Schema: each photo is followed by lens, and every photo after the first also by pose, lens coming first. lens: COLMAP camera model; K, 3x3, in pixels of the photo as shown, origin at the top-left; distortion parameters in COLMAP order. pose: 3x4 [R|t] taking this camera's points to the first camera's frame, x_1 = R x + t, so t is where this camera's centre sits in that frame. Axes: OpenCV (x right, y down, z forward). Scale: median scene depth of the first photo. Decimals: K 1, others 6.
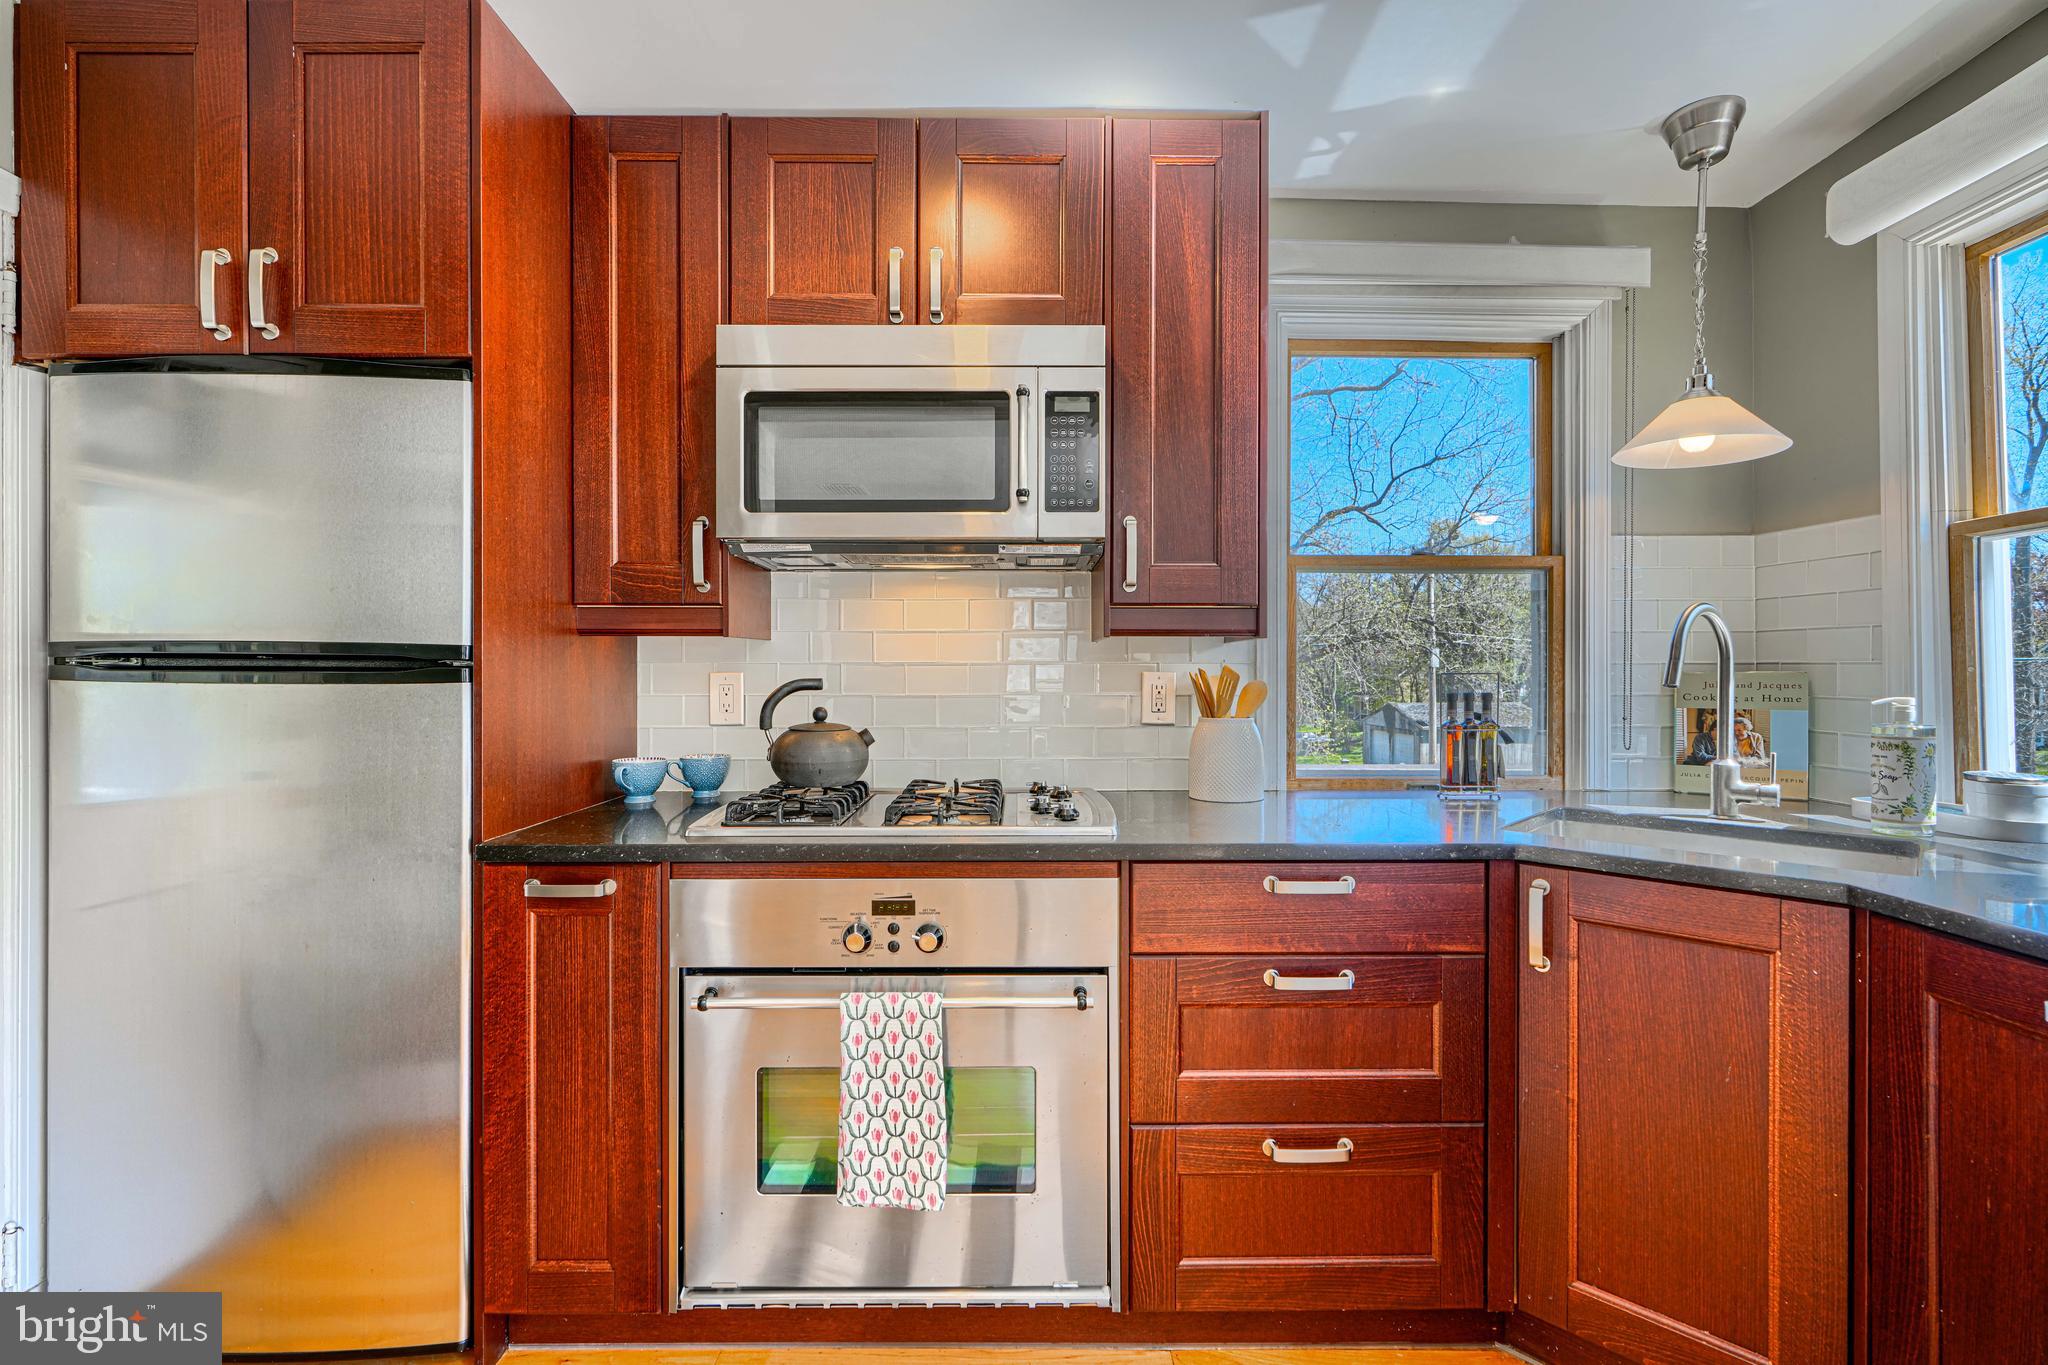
lens RADIAL K [[929.0, 0, 1021.9], [0, 929.0, 680.0], [0, 0, 1]] dist [-0.001930, -0.000402]
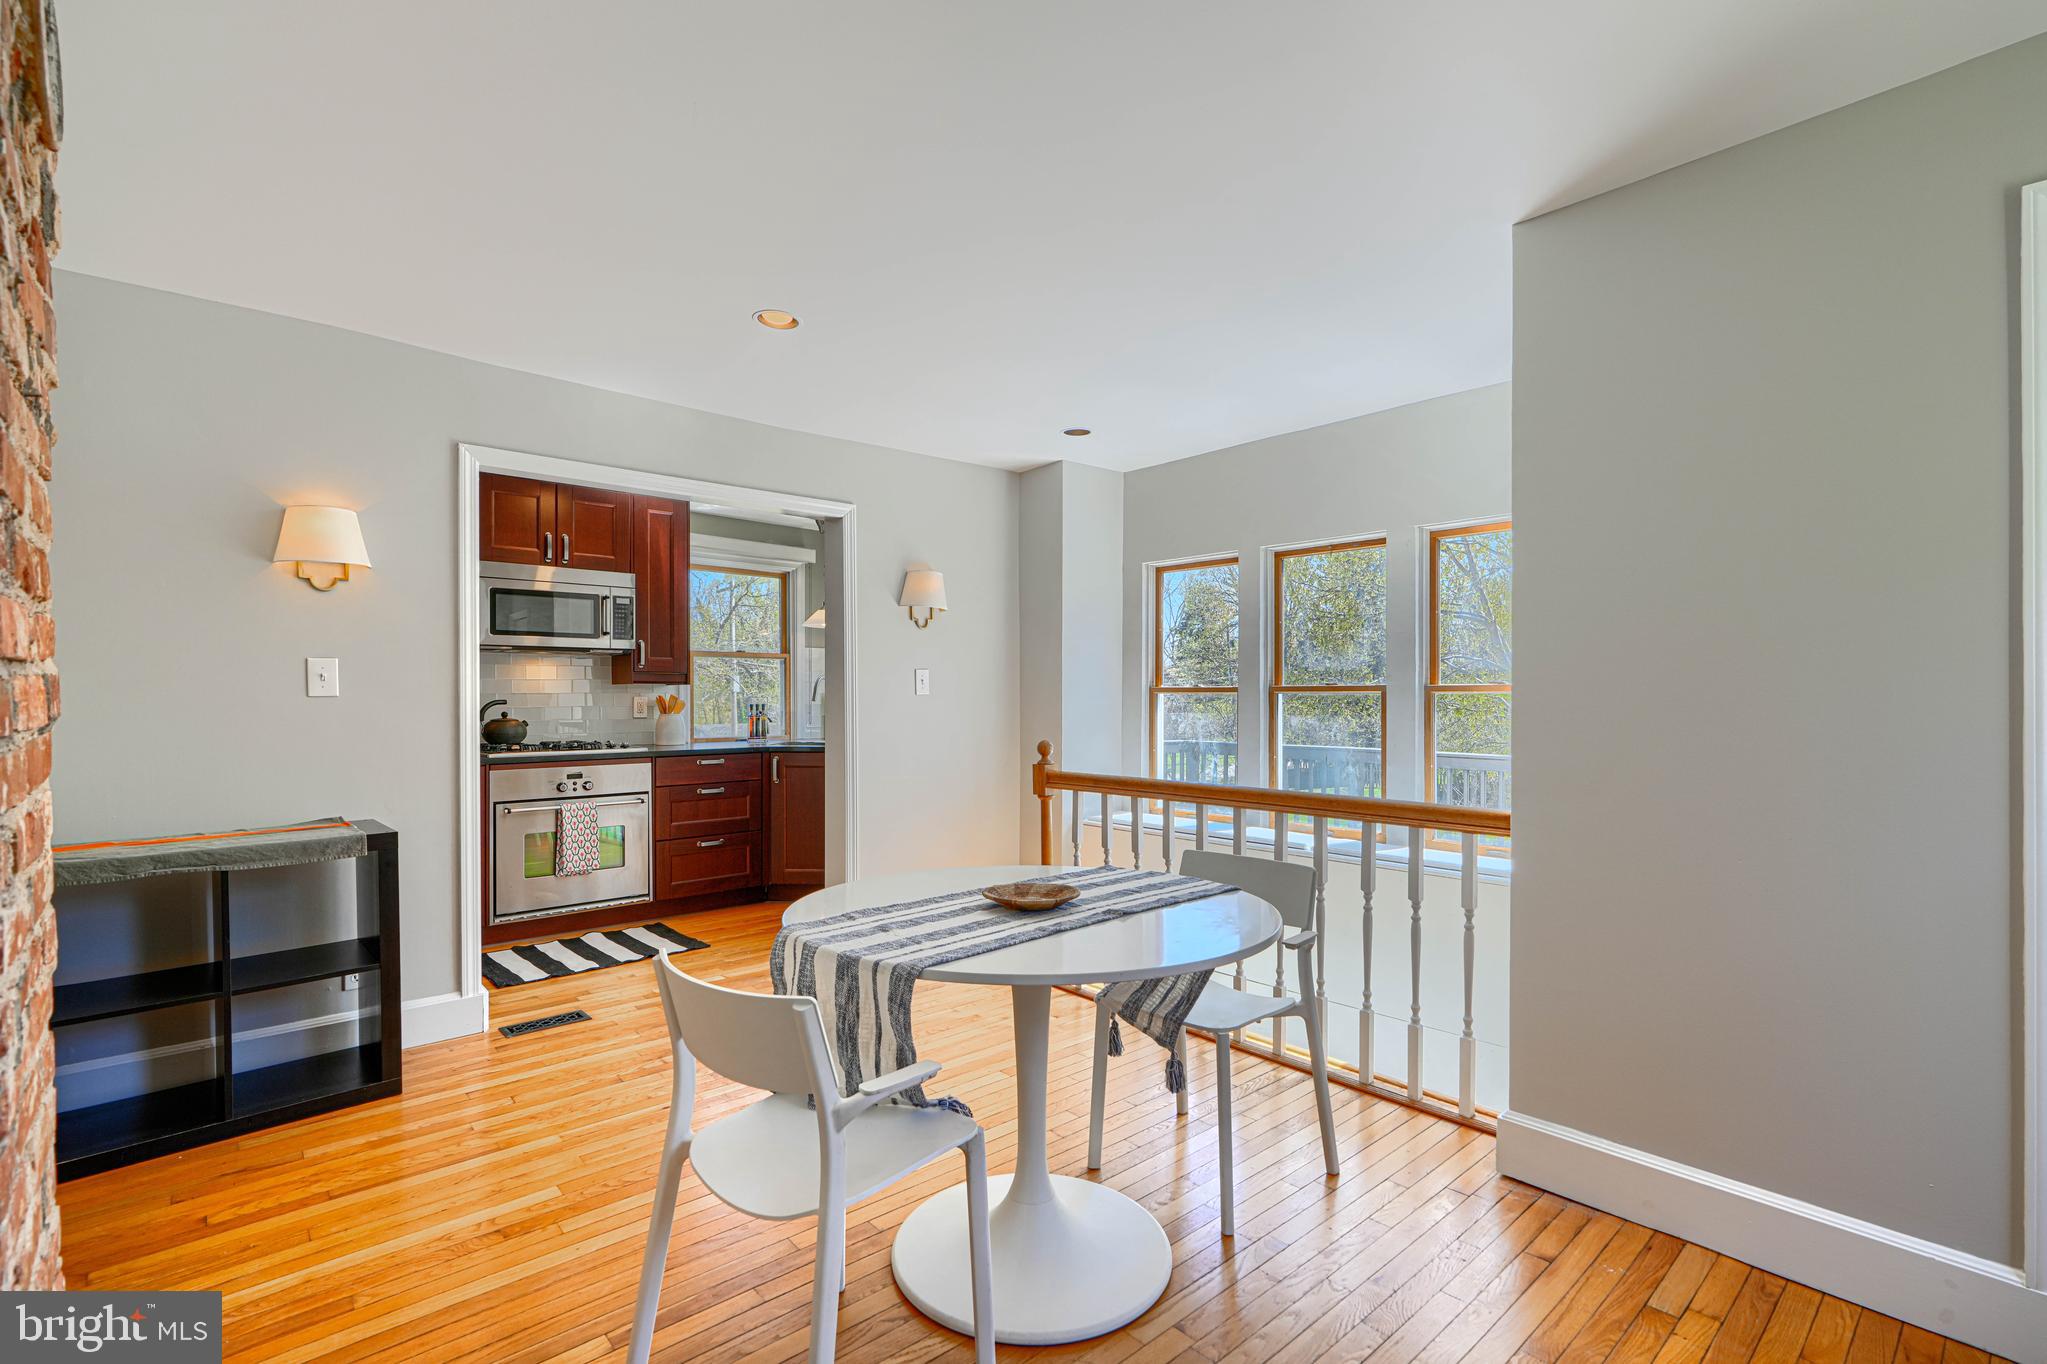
lens RADIAL K [[907.7, 0, 1013.7], [0, 907.7, 694.4], [0, 0, 1]] dist [-0.003251, -0.000573]
pose [[0.753662, 0.000362, 0.657262, -0.820043], [0.006487, 0.999947, -0.007990, 0.013072], [-0.657231, 0.010285, 0.753619, -1.753532]]
